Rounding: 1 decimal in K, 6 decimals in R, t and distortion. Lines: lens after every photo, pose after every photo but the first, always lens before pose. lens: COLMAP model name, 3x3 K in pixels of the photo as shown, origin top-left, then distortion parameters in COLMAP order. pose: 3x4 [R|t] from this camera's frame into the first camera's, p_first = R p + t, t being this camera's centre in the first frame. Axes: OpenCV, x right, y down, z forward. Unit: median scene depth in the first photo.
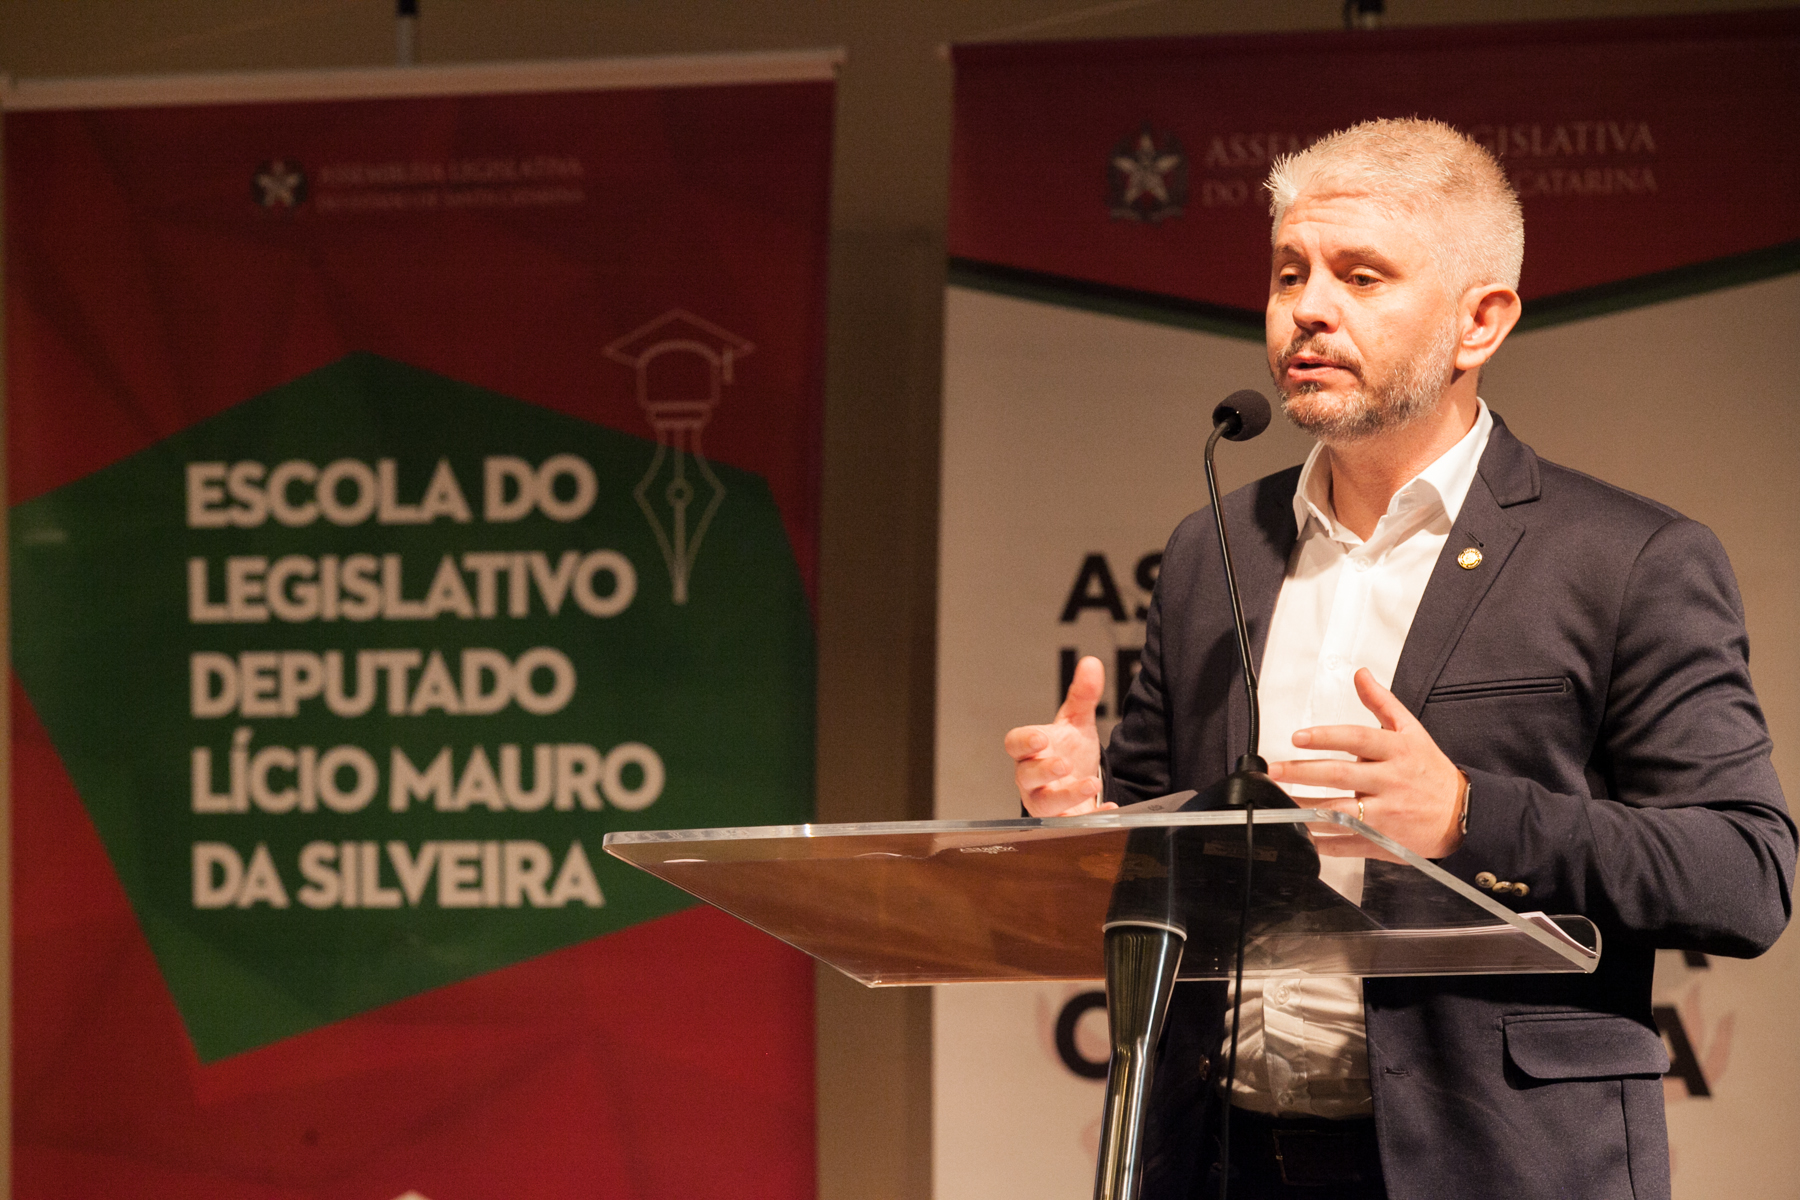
lens RADIAL K [[7889.6, 0, 942.9], [0, 7889.6, 591.2], [0, 0, 1]] dist [0.964899, 0.000000]
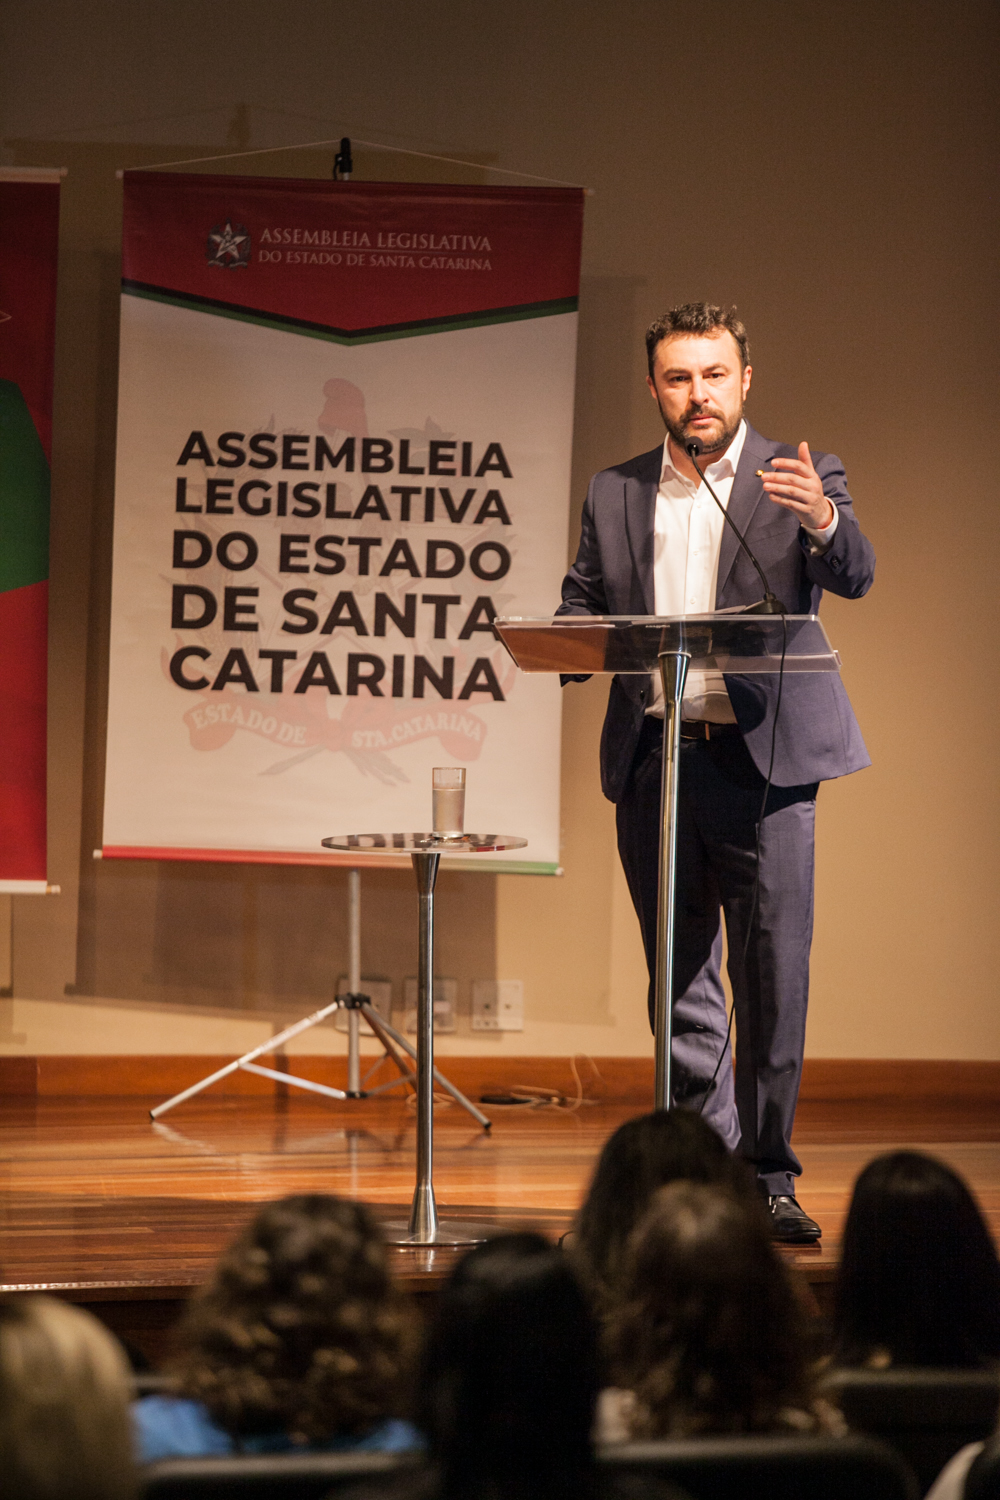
lens RADIAL K [[7761.1, 0, 493.5], [0, 7761.1, 754.4], [0, 0, 1]] dist [1.548691, 0.000000]
pose [[0.915137, 0.005856, 0.403100, -0.704141], [-0.039558, 0.996374, 0.075333, -0.074593], [-0.401197, -0.084885, 0.912050, -0.845687]]
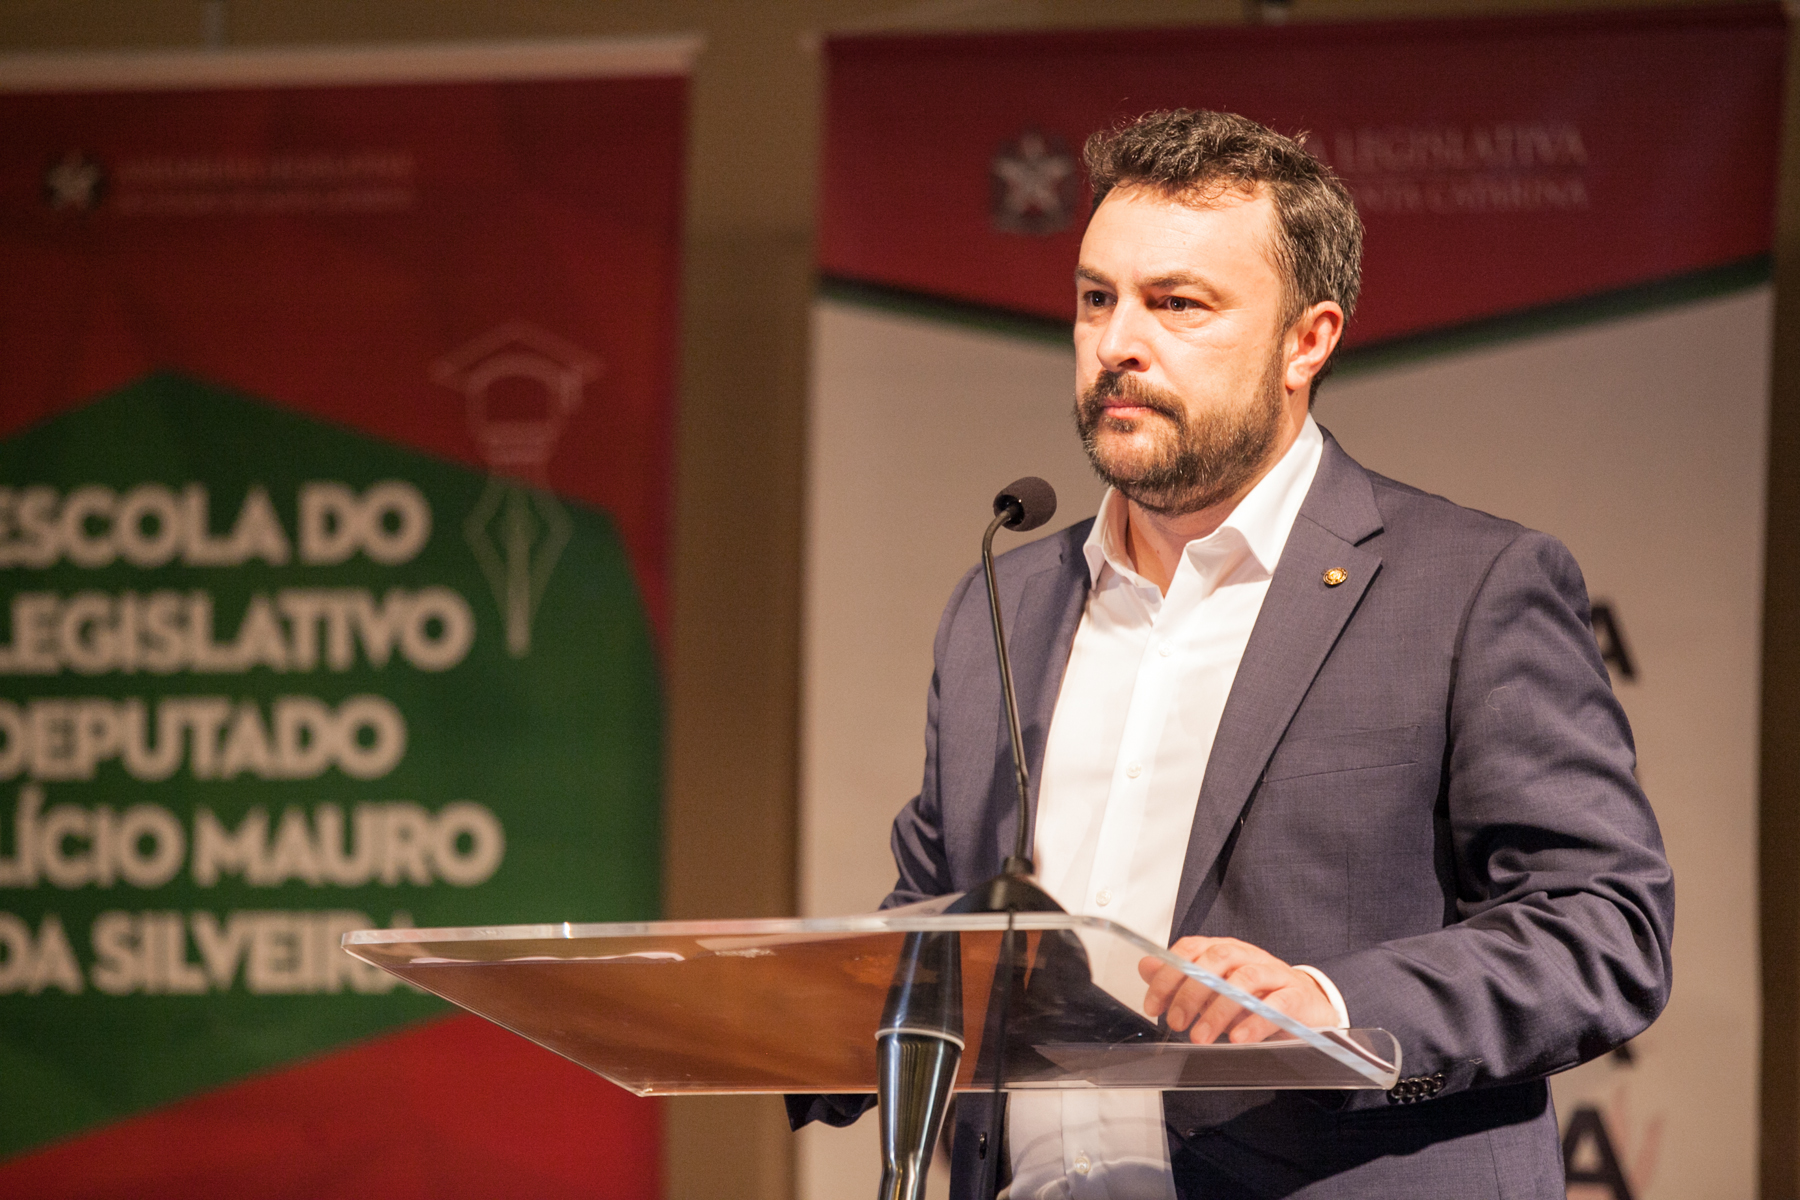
lens RADIAL K [[9313.4, 0, 886.7], [0, 9313.4, 608.0], [0, 0, 1]] dist [1.548691, 0.000000]
pose [[0.999941, 0.003821, -0.010174, 0.019708], [-0.003792, 0.999989, 0.002921, -0.006827], [0.010185, -0.002883, 0.999944, -0.063970]]
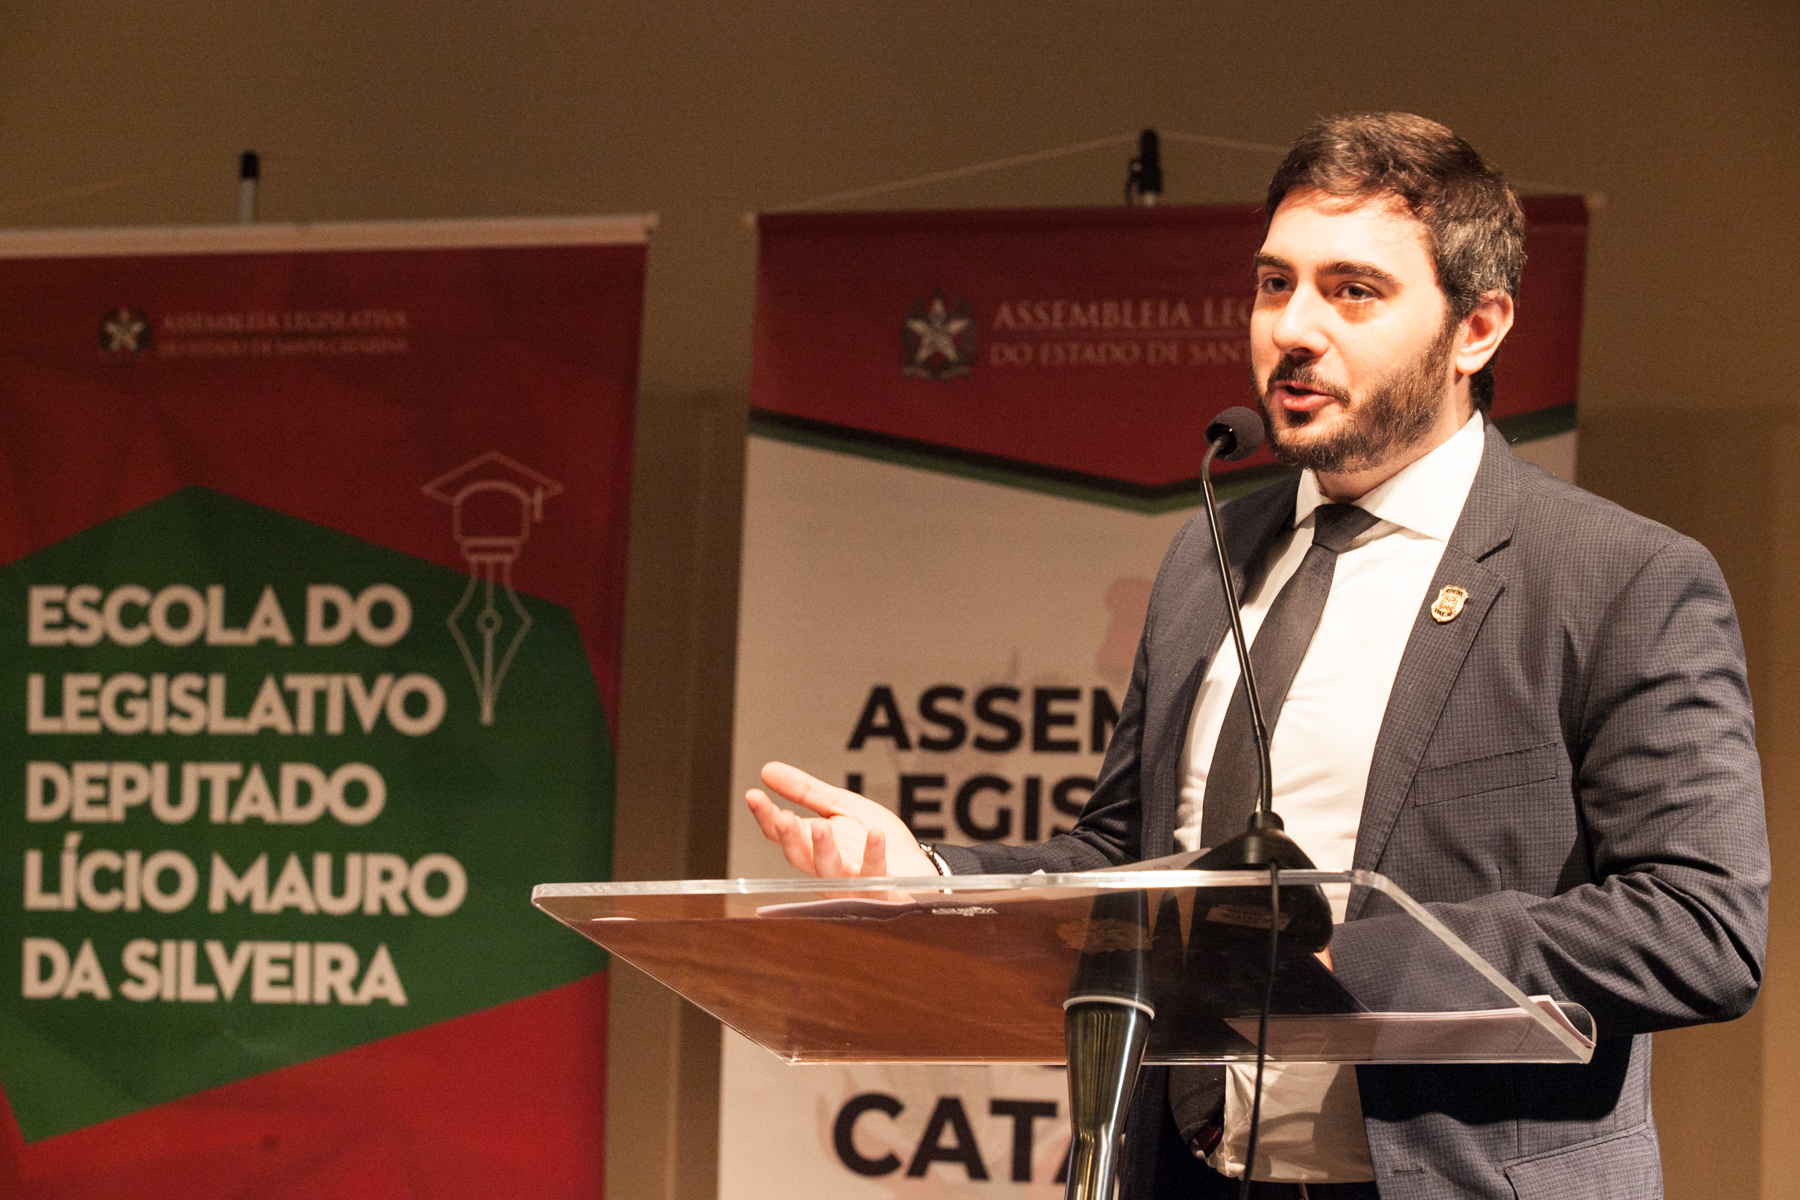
lens RADIAL K [[6044.8, 0, 910.3], [0, 6044.8, 594.3], [0, 0, 1]] dist [0.201861, 0.000000]
pose [[0.997846, 0.029265, 0.058706, -0.024974], [-0.027105, 0.998938, -0.037266, 0.013114], [-0.059734, 0.035594, 0.997579, 0.177123]]
